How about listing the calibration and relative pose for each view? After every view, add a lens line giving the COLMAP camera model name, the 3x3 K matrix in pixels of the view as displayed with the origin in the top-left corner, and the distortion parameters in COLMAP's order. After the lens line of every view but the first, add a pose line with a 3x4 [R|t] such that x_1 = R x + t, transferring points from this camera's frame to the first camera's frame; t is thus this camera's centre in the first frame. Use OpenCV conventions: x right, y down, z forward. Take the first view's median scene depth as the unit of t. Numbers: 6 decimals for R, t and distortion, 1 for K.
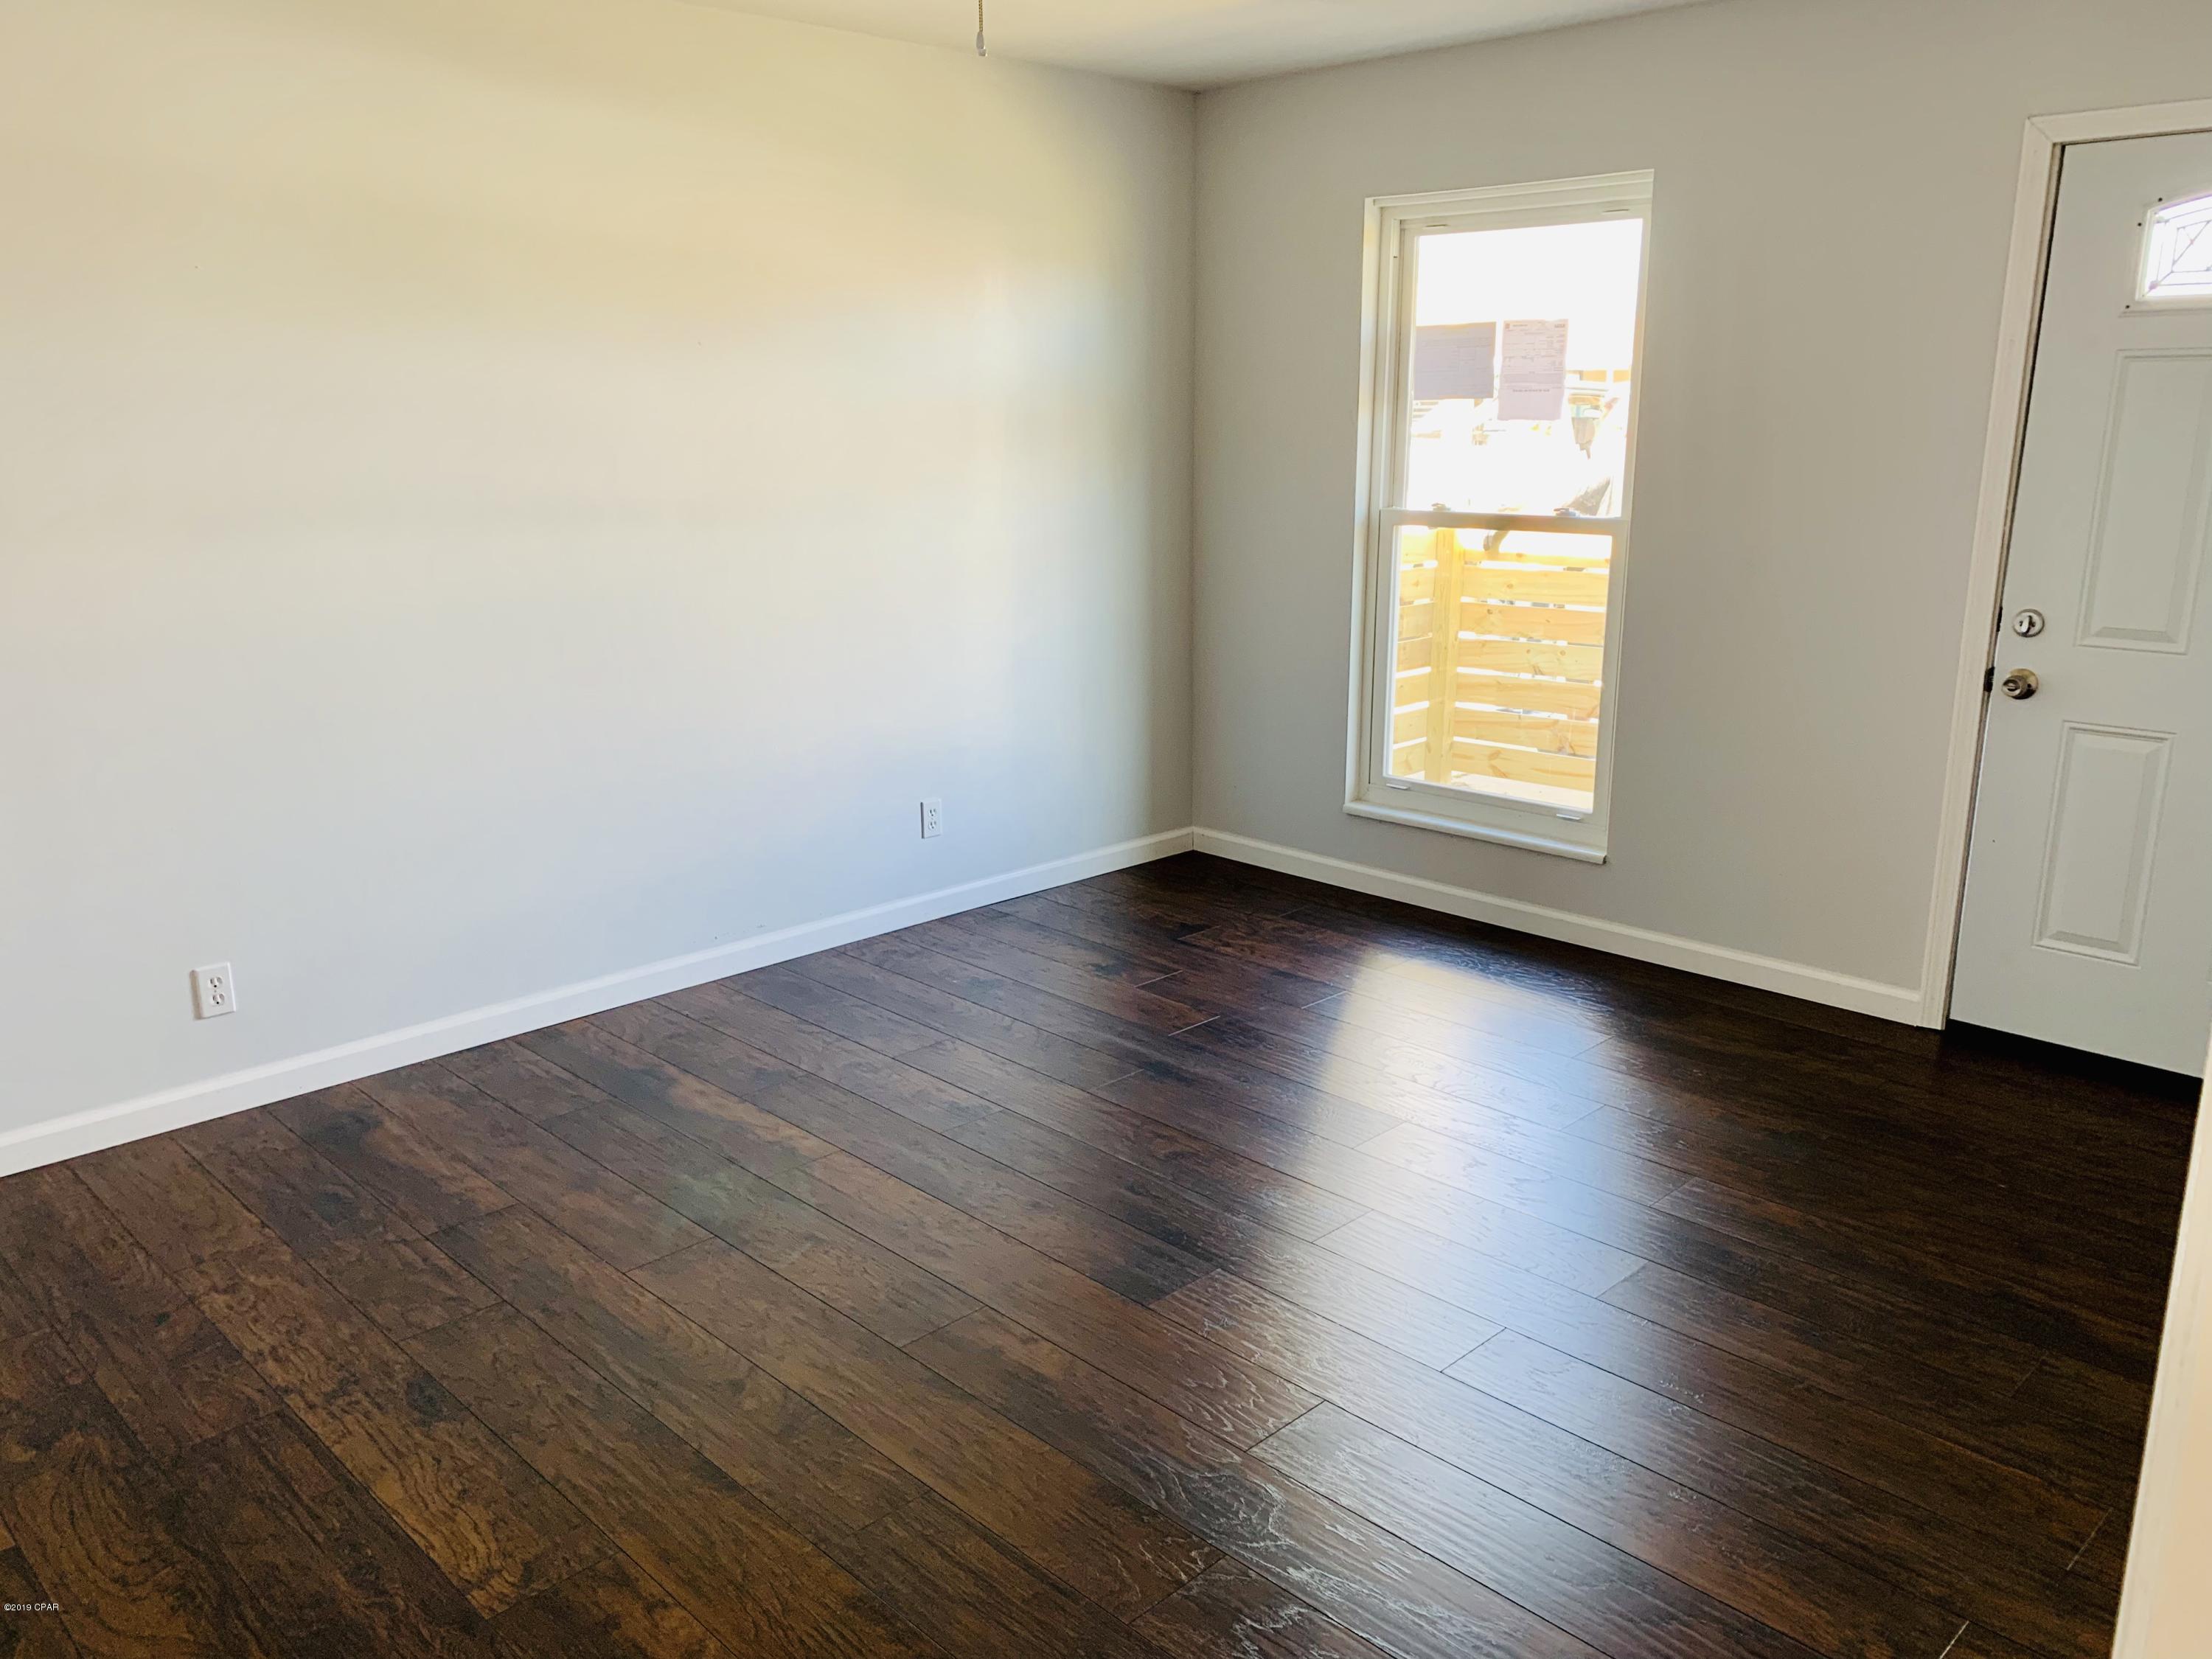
lens RADIAL K [[1732.8, 0, 1106.0], [0, 1732.8, 829.5], [0, 0, 1]] dist [0.032284, 0.001889]
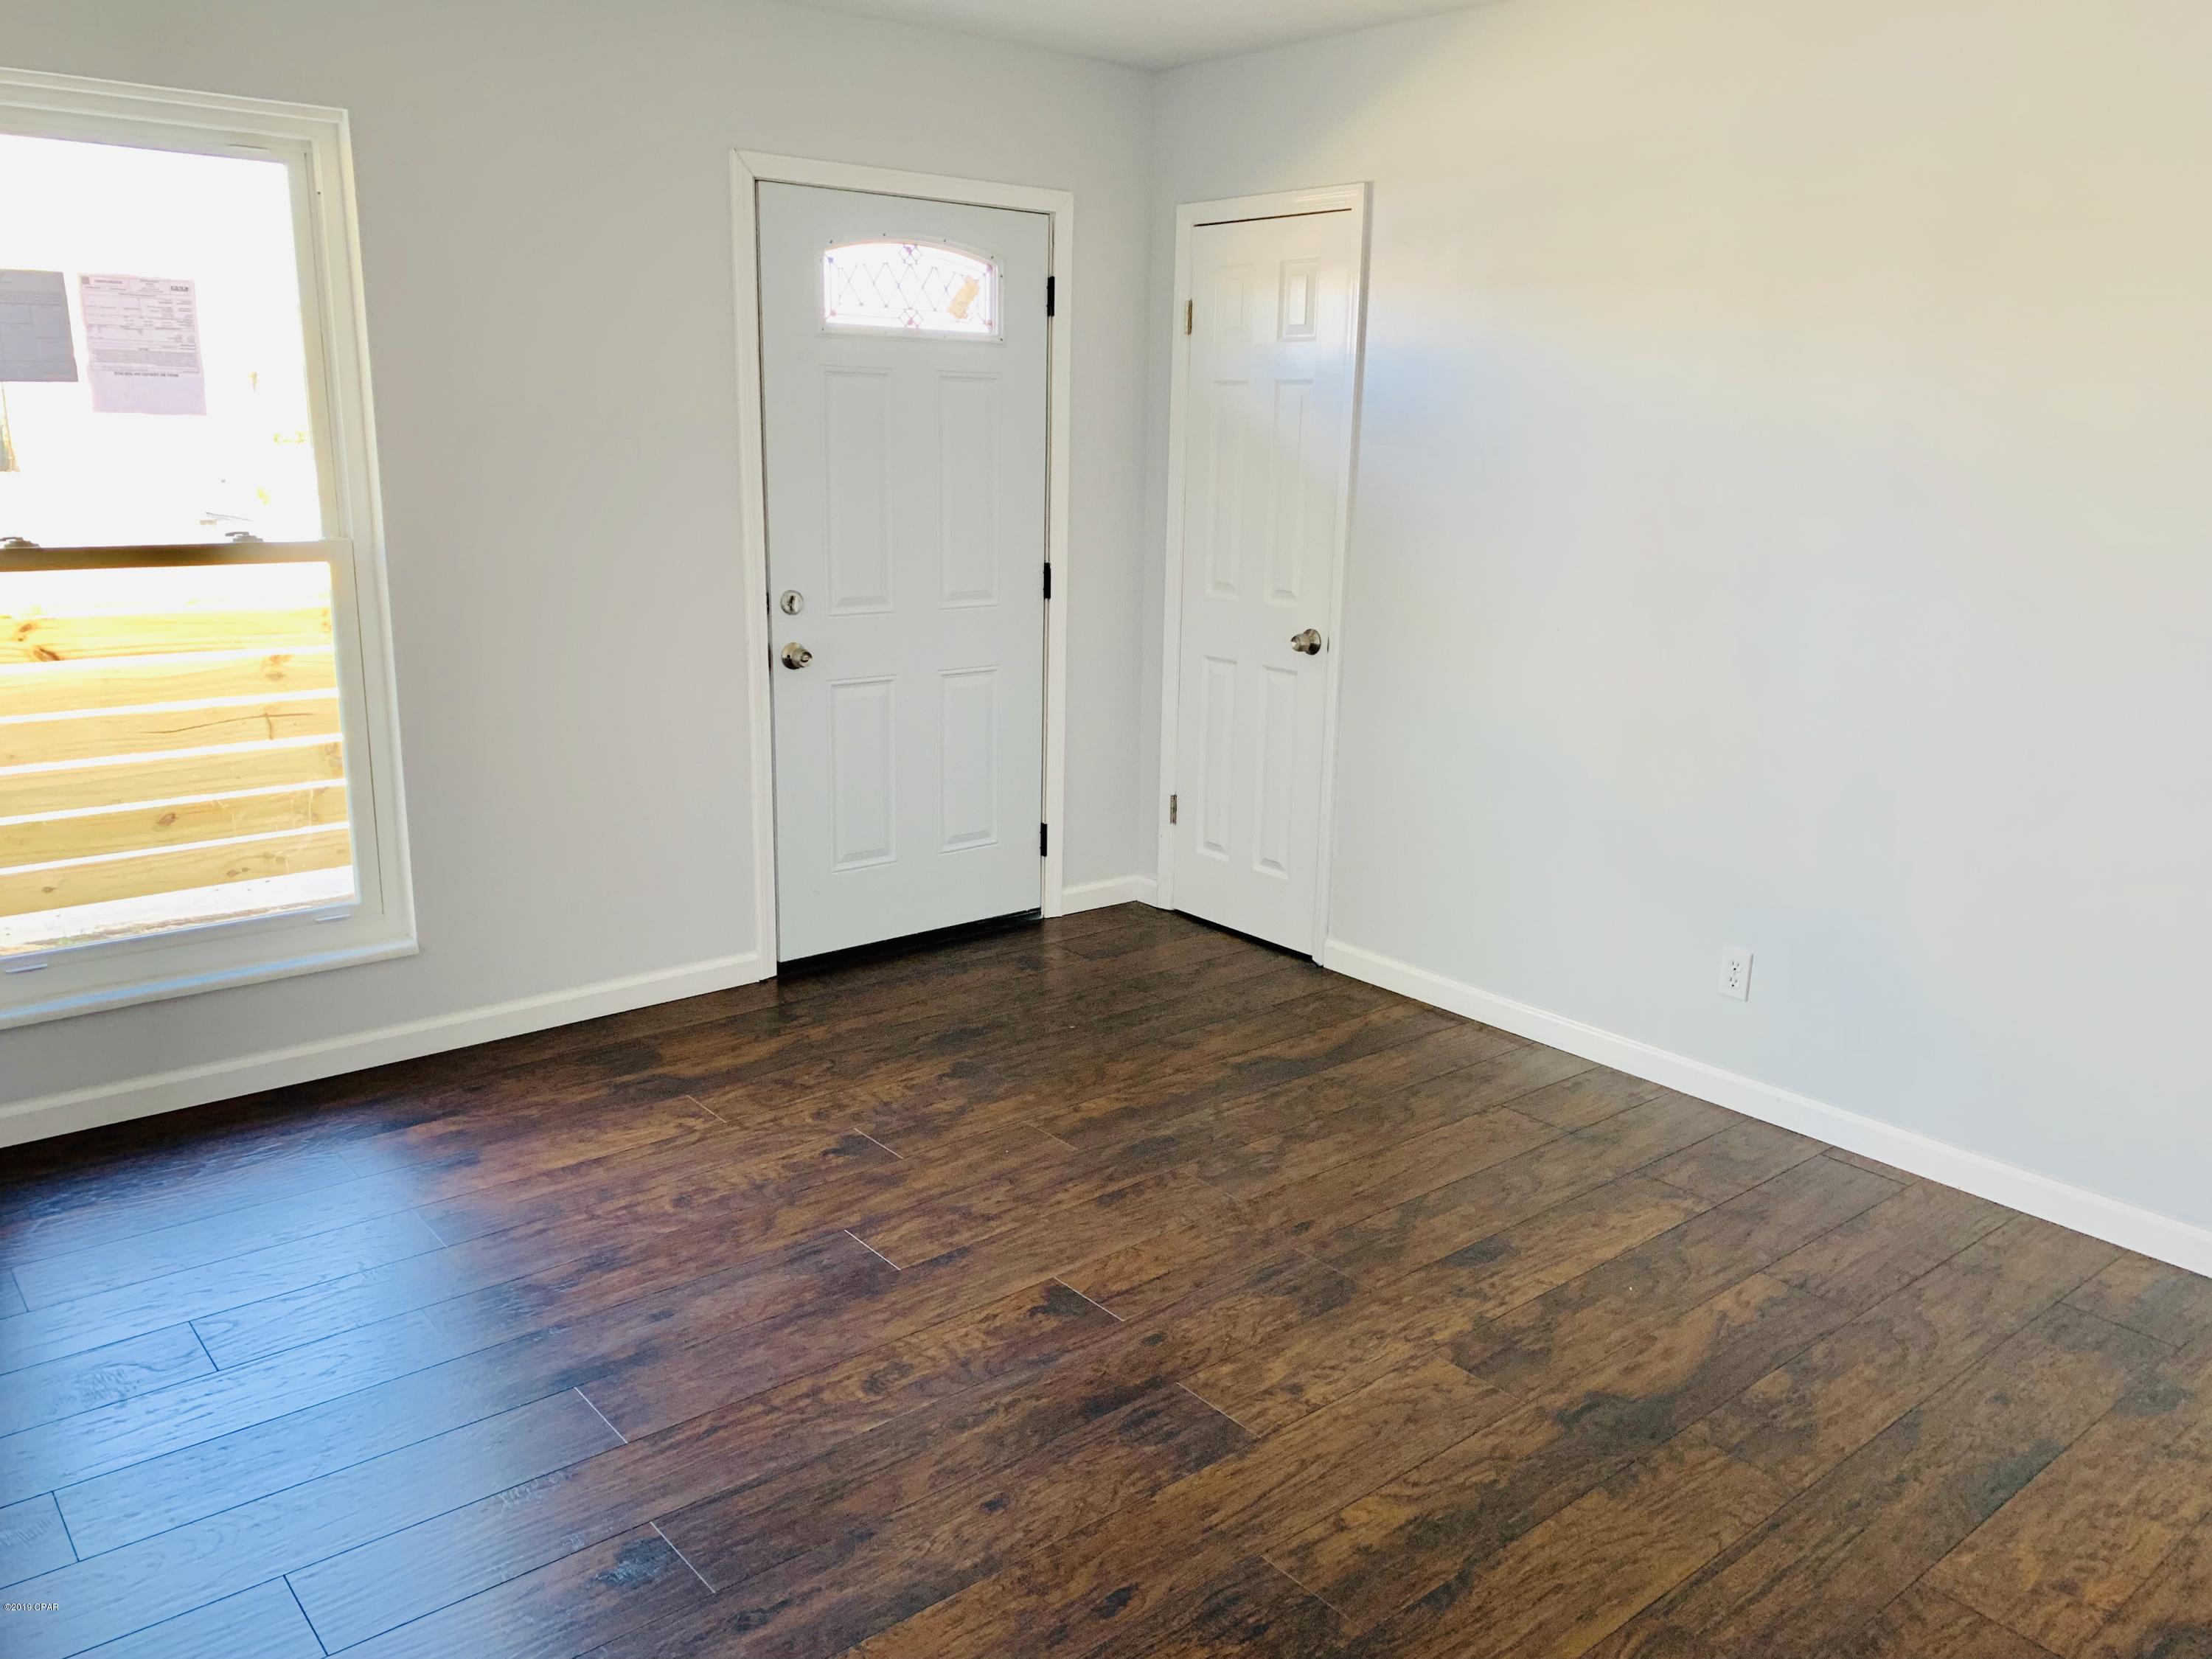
lens RADIAL K [[1732.8, 0, 1106.0], [0, 1732.8, 829.5], [0, 0, 1]] dist [0.032284, 0.001889]
pose [[0.079774, -0.229920, 0.969934, -0.549303], [0.222990, 0.952492, 0.207445, -0.154229], [-0.971551, 0.199737, 0.127254, 0.640328]]
